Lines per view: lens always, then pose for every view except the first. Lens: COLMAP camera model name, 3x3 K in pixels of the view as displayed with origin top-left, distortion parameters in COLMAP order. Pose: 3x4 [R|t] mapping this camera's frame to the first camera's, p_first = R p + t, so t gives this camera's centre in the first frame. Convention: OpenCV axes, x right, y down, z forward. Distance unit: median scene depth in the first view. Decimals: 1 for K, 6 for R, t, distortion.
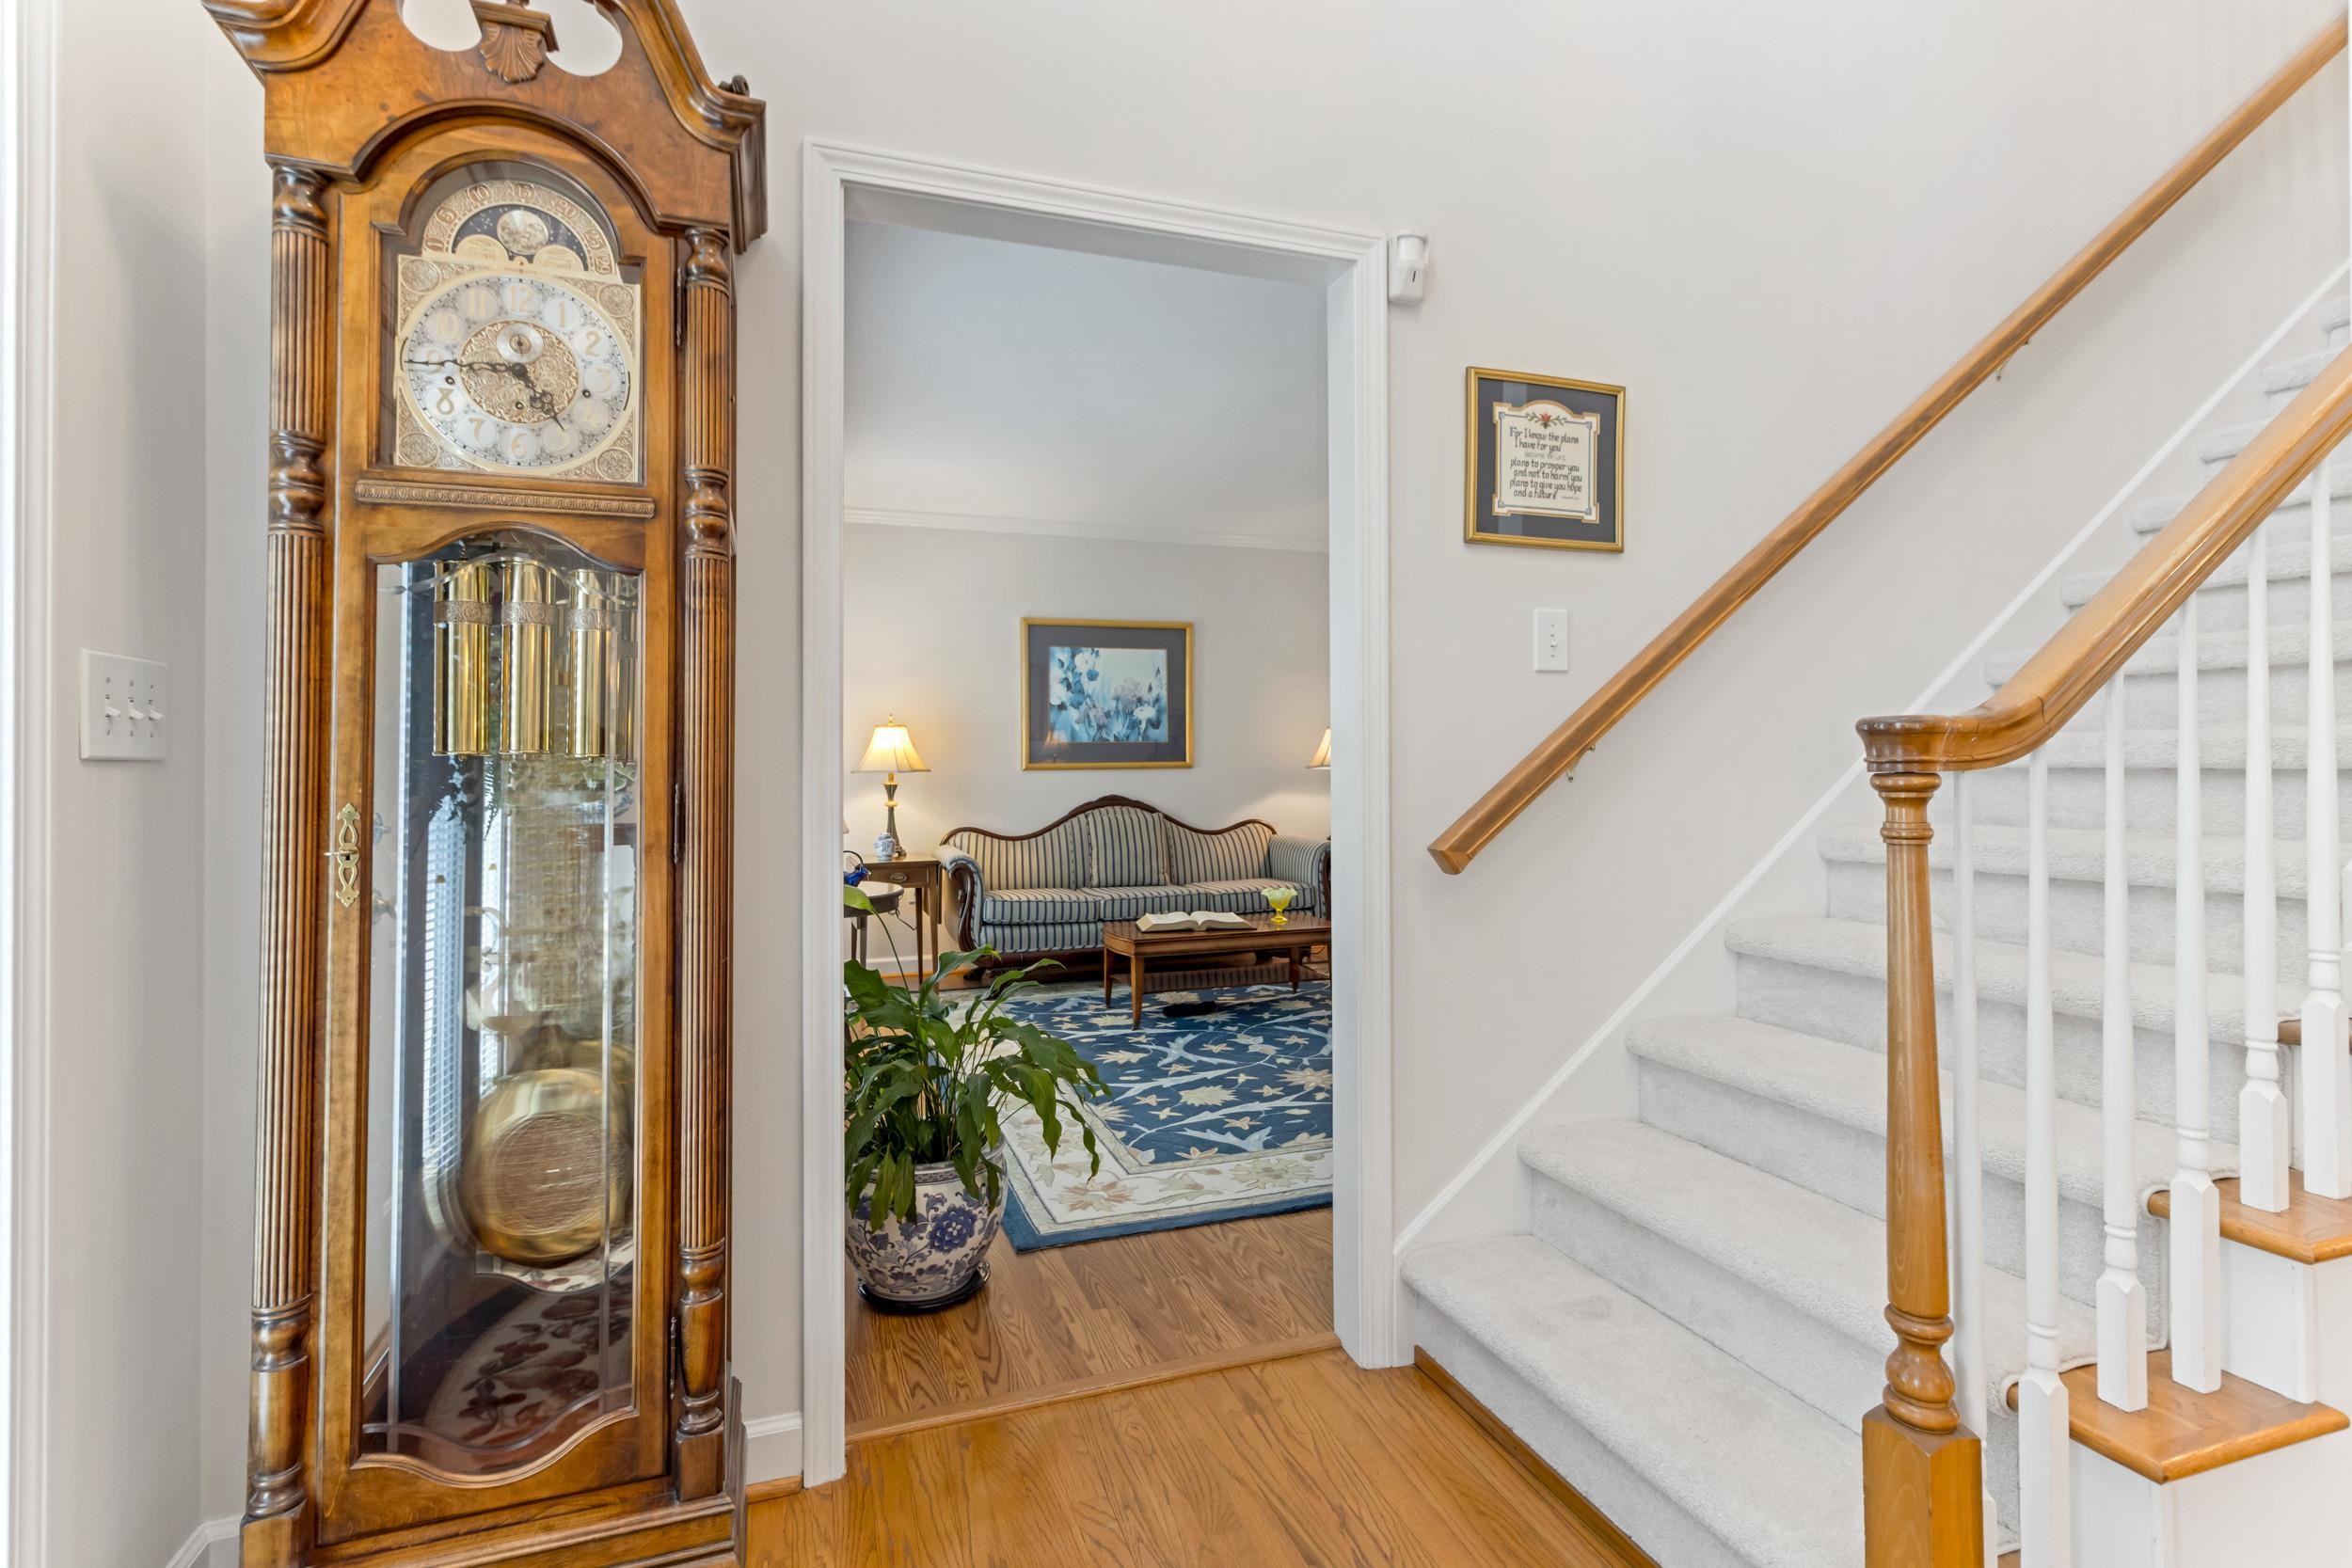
lens RADIAL K [[1128.7, 0, 1176.0], [0, 1128.7, 784.0], [0, 0, 1]] dist [-0.000059, 0.000209]
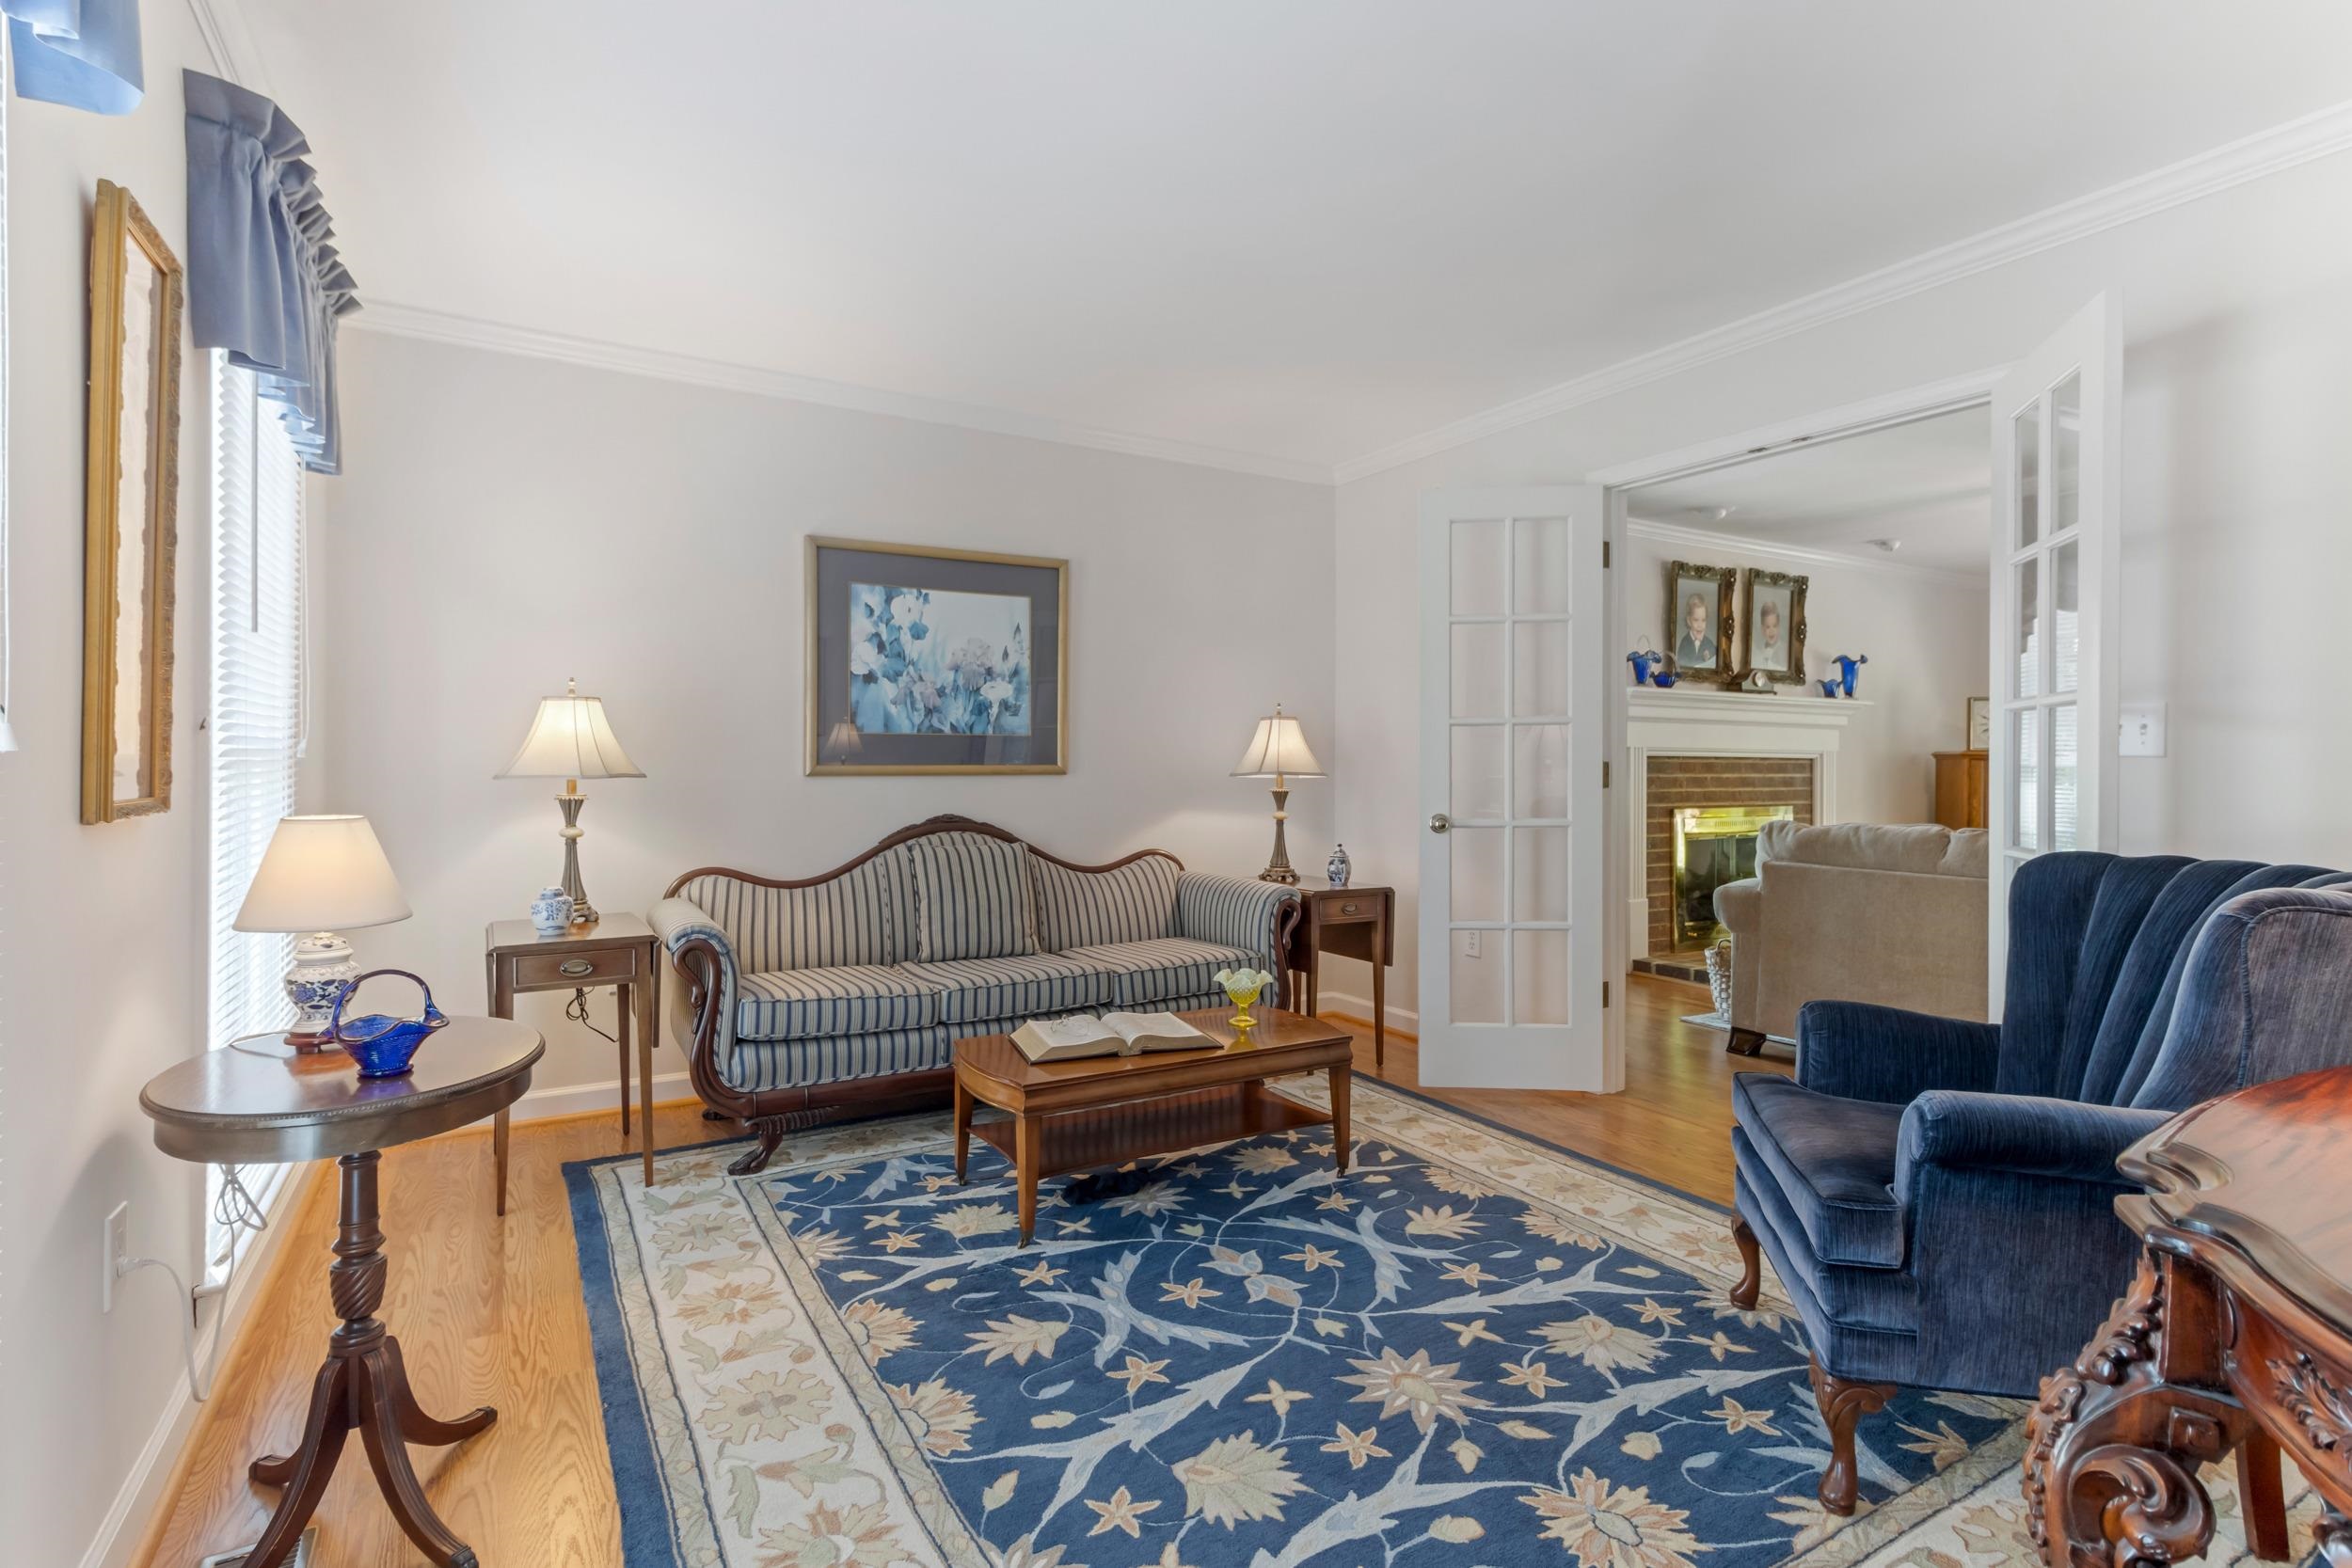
lens RADIAL K [[1128.7, 0, 1176.0], [0, 1128.7, 784.0], [0, 0, 1]] dist [-0.000059, 0.000209]
pose [[0.980681, 0.006492, 0.195507, -0.061952], [-0.005501, 0.999969, -0.005609, -0.005817], [-0.195538, 0.004426, 0.980686, 0.374283]]
